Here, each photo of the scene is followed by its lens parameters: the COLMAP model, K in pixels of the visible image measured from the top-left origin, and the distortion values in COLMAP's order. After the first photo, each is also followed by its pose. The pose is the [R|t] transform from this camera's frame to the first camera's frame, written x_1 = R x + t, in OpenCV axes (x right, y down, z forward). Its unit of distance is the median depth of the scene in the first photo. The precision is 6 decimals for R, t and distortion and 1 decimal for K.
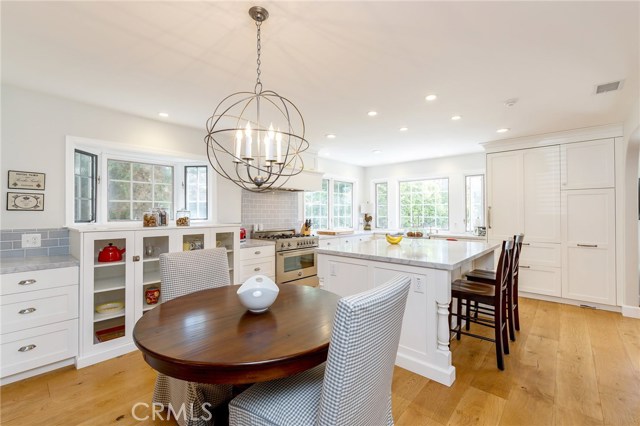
lens RADIAL K [[279.8, 0, 313.1], [0, 279.8, 210.3], [0, 0, 1]] dist [0.013183, -0.000797]
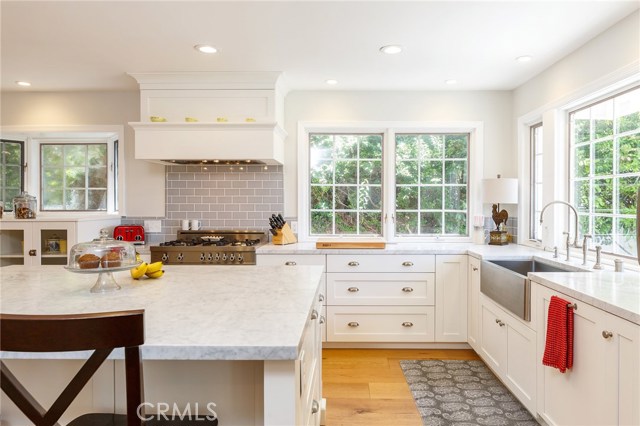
lens RADIAL K [[404.8, 0, 319.4], [0, 404.8, 202.4], [0, 0, 1]] dist [-0.000302, -0.000032]
pose [[0.657911, 0.002934, -0.753090, 0.736185], [0.007375, 0.999919, 0.010338, 0.003194], [0.753060, -0.012355, 0.657836, 0.656171]]
